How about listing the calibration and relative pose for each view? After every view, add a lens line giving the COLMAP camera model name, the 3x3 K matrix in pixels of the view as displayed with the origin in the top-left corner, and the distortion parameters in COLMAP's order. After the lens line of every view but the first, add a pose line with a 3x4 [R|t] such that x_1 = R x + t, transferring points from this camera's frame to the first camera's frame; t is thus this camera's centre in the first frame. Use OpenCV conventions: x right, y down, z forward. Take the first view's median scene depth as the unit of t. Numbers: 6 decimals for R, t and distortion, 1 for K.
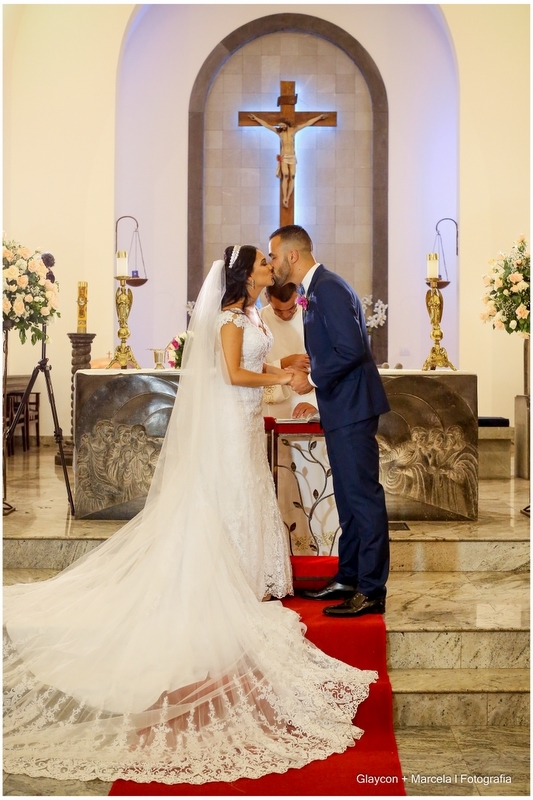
lens RADIAL K [[1248.8, 0, 266.5], [0, 1248.8, 400.0], [0, 0, 1]] dist [-0.092014, -0.033148]
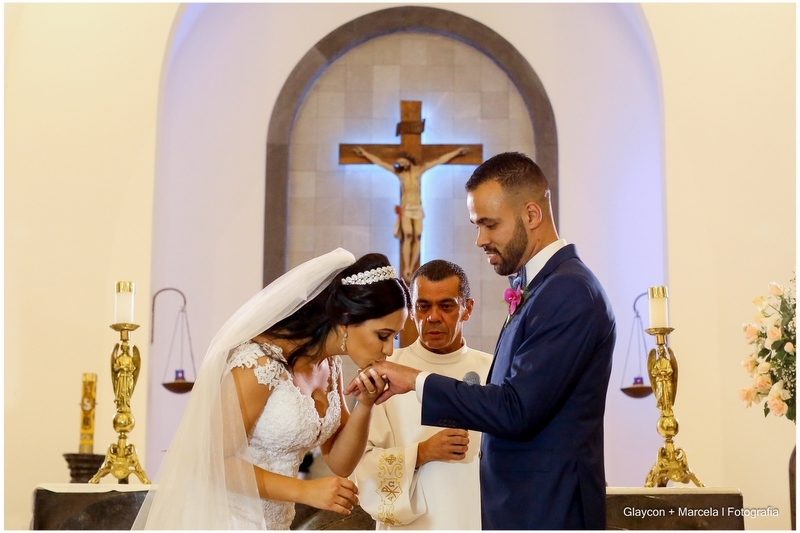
lens RADIAL K [[1685.0, 0, 400.0], [0, 1685.0, 266.5], [0, 0, 1]] dist [-0.097650, -0.267254]
pose [[0.999947, 0.003767, 0.009579, 0.002353], [-0.001890, 0.982001, -0.188867, 0.009868], [-0.010118, 0.188839, 0.981956, 0.101741]]
